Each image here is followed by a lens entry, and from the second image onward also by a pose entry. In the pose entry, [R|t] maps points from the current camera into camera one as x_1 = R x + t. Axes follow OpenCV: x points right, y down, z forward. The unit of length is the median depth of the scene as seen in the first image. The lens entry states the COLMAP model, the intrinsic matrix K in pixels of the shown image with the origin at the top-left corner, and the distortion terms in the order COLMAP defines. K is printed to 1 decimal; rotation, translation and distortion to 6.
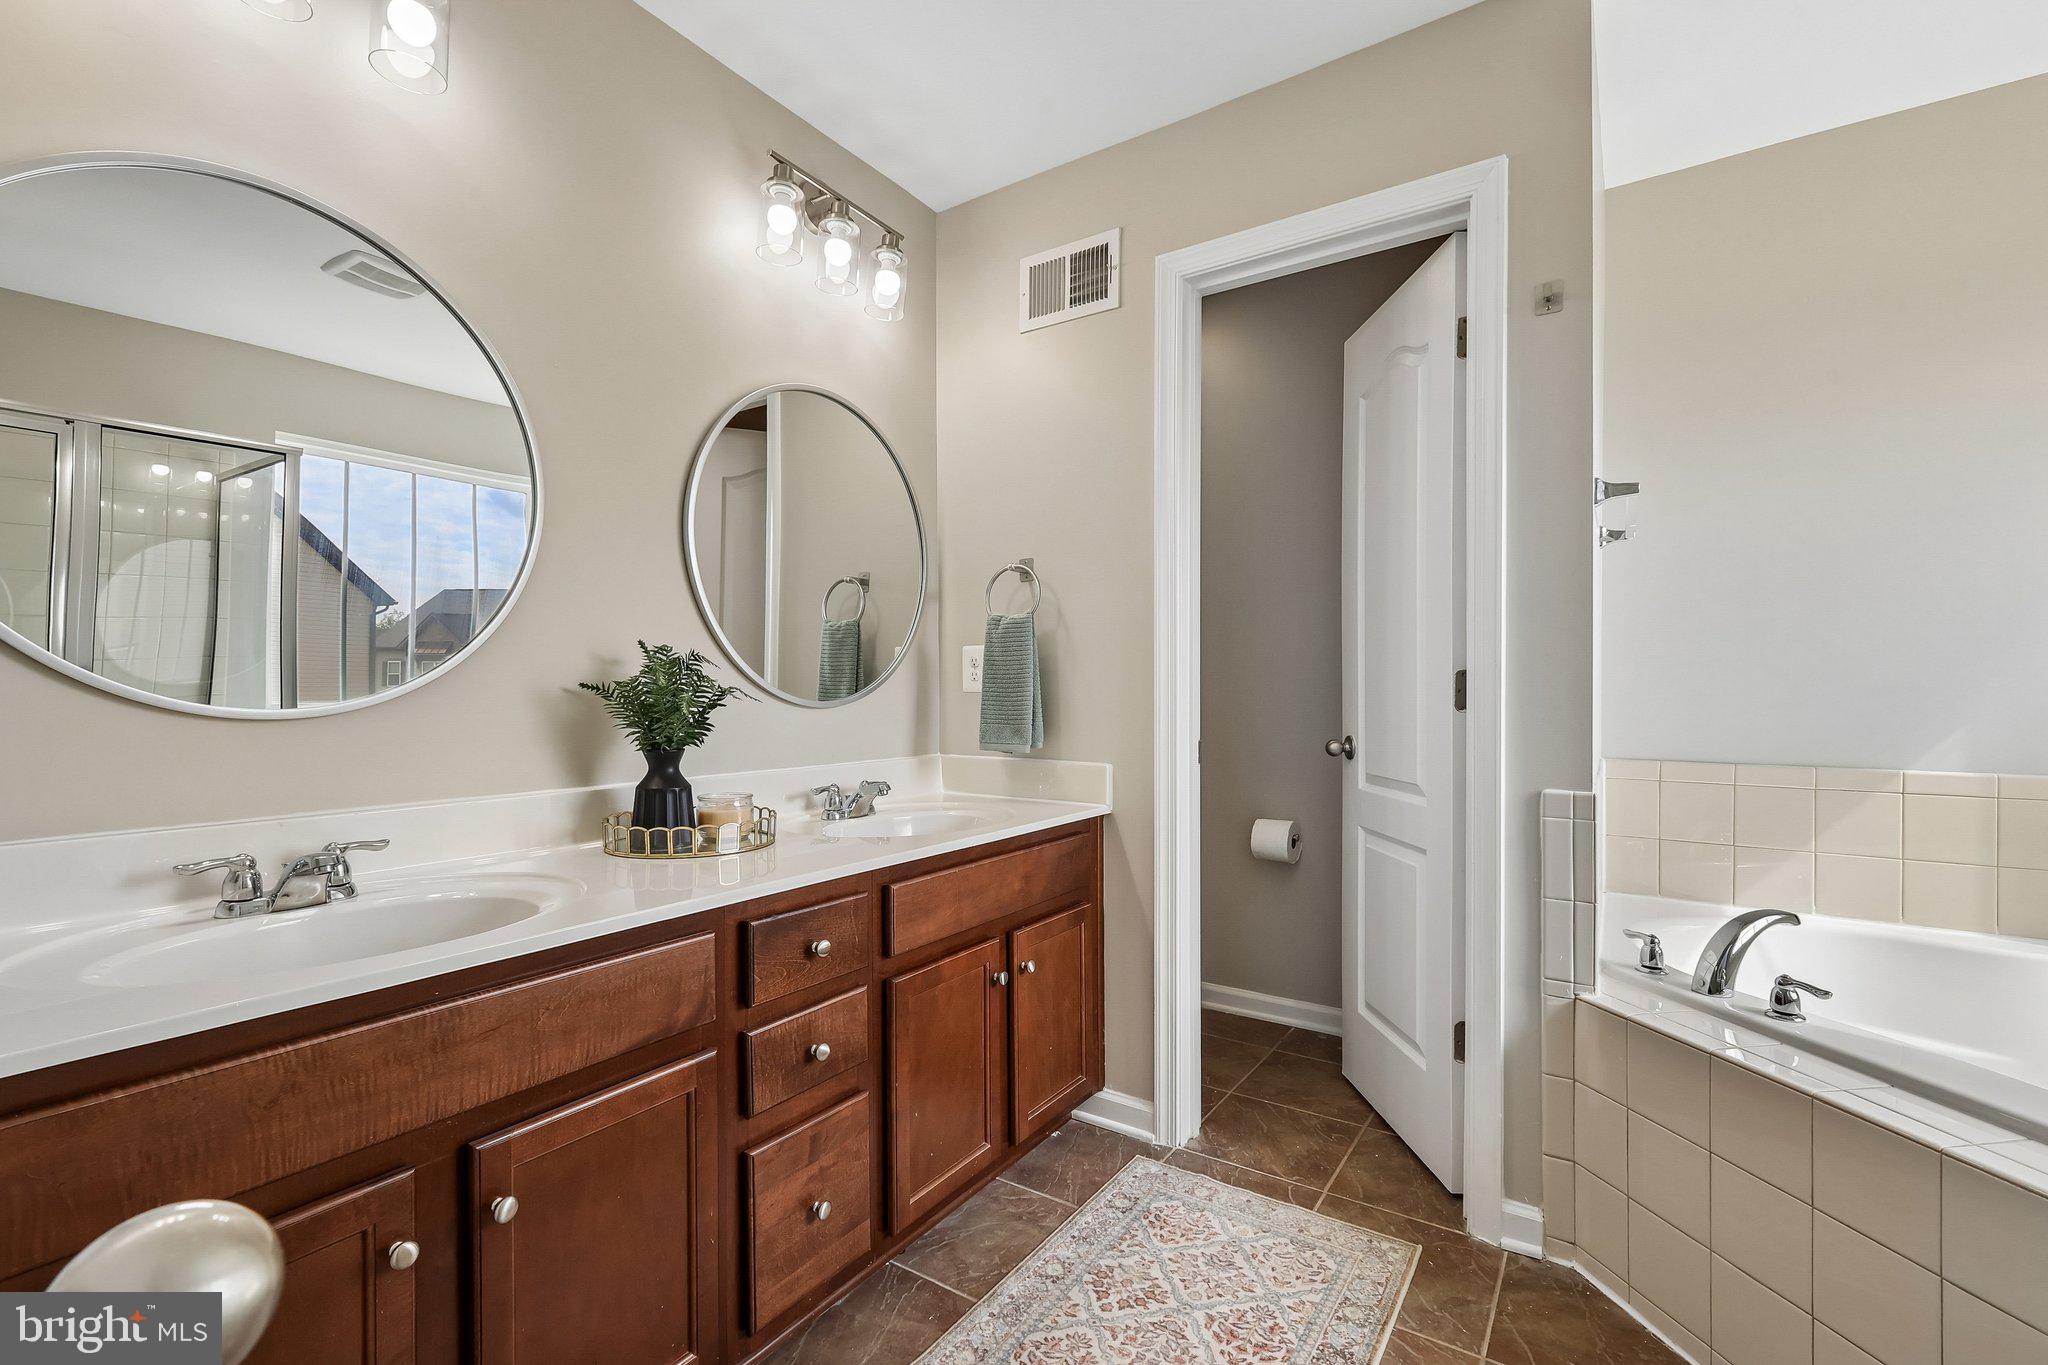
lens RADIAL K [[891.5, 0, 1020.9], [0, 891.5, 680.6], [0, 0, 1]] dist [0.004037, 0.000283]
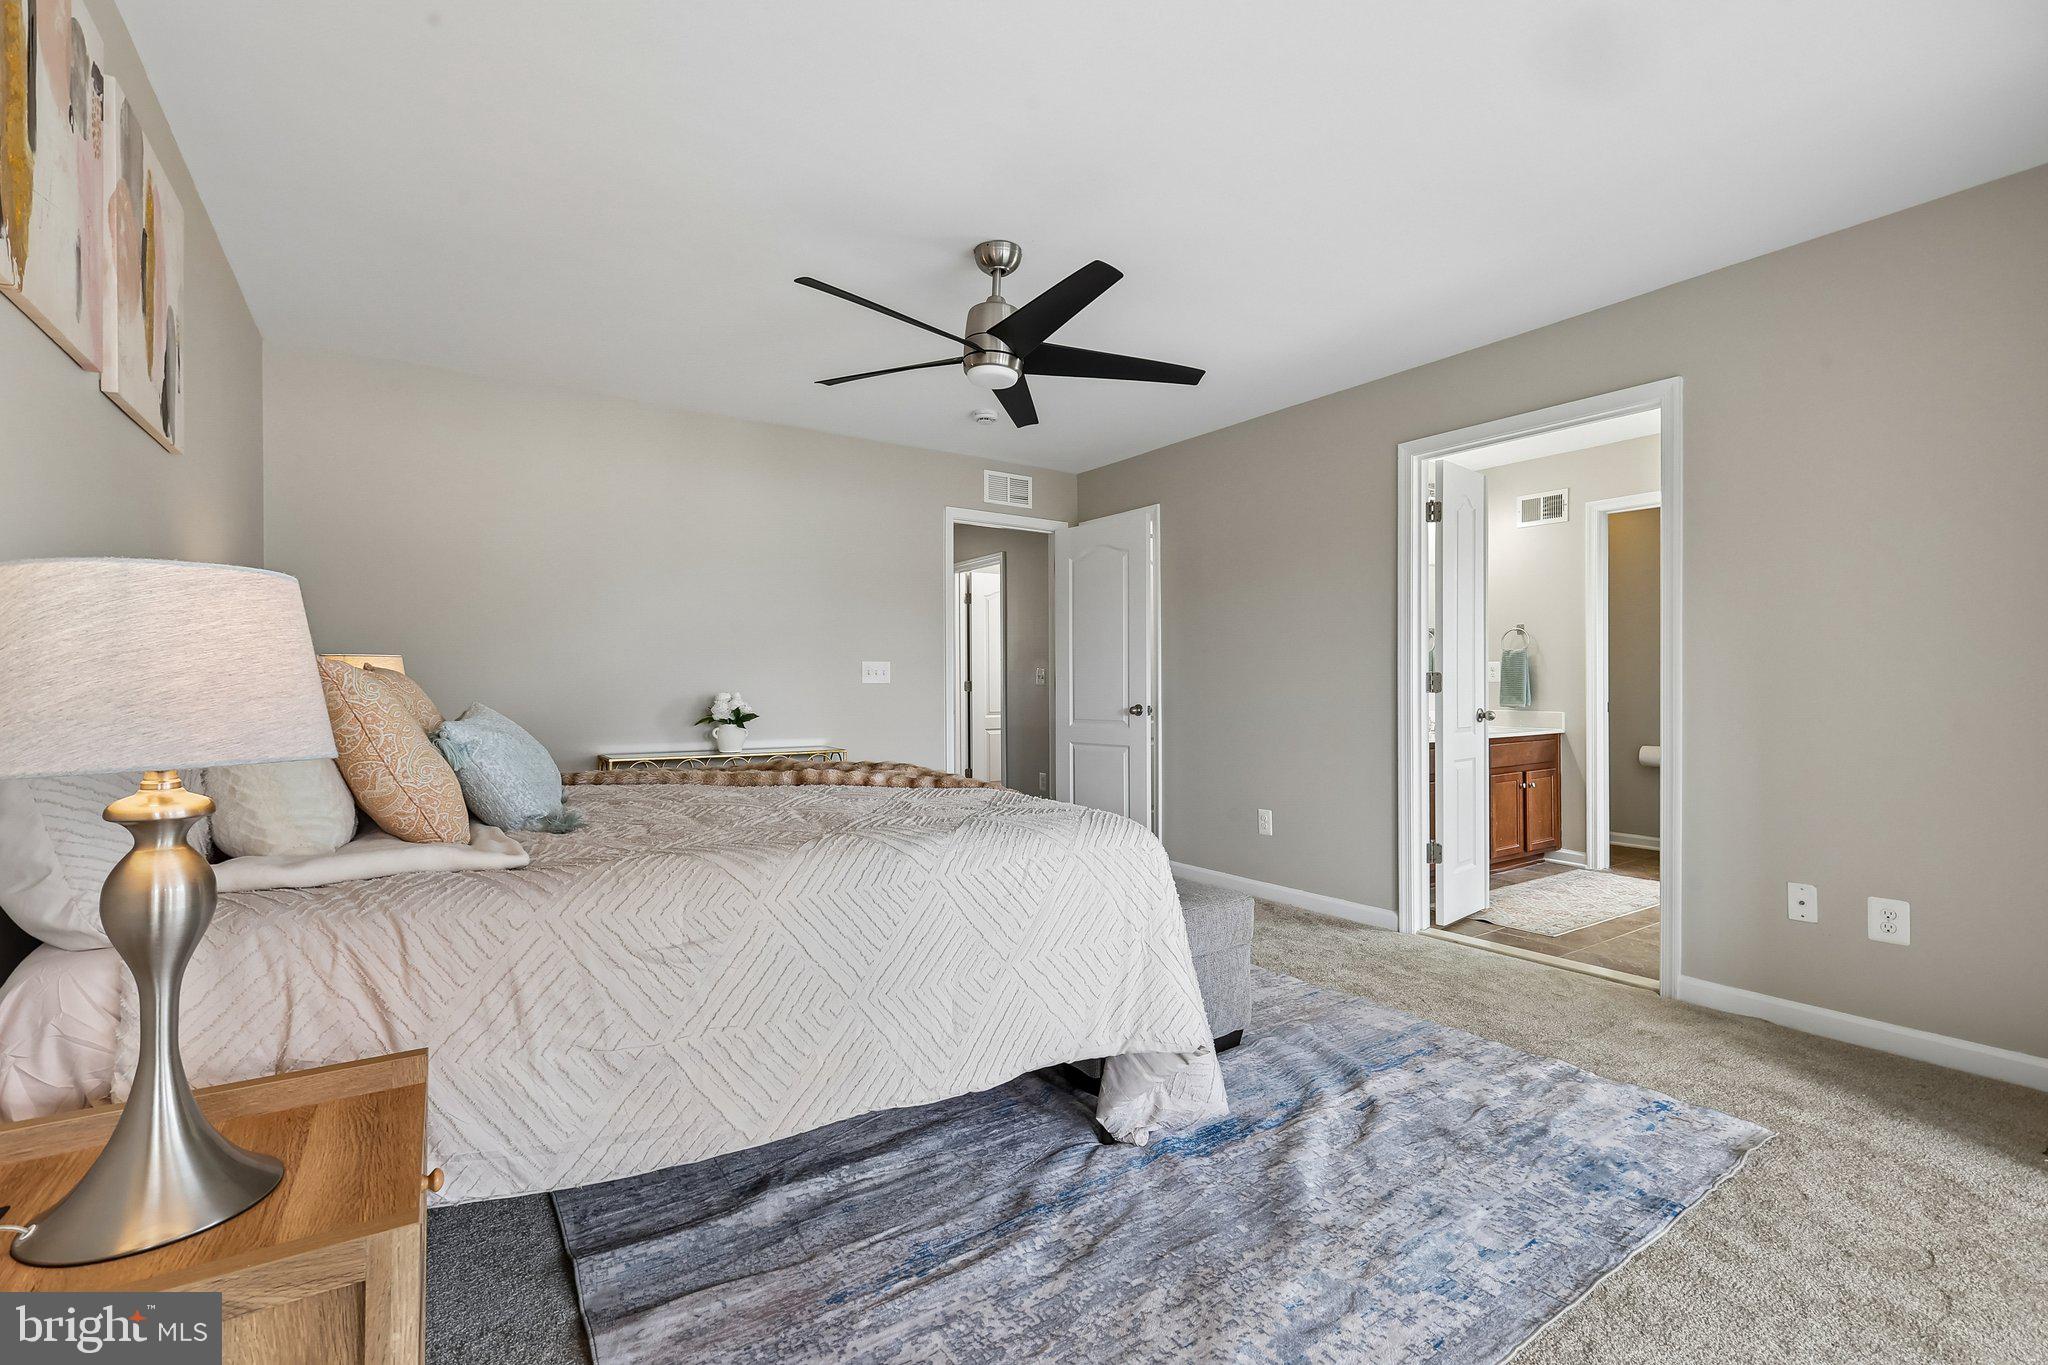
lens RADIAL K [[891.5, 0, 1037.1], [0, 891.5, 685.4], [0, 0, 1]] dist [0.004037, 0.000283]
pose [[0.931420, -0.002920, -0.363935, -0.340030], [0.003550, 0.999993, 0.001062, 0.015861], [0.363930, -0.002281, 0.931424, -1.722397]]
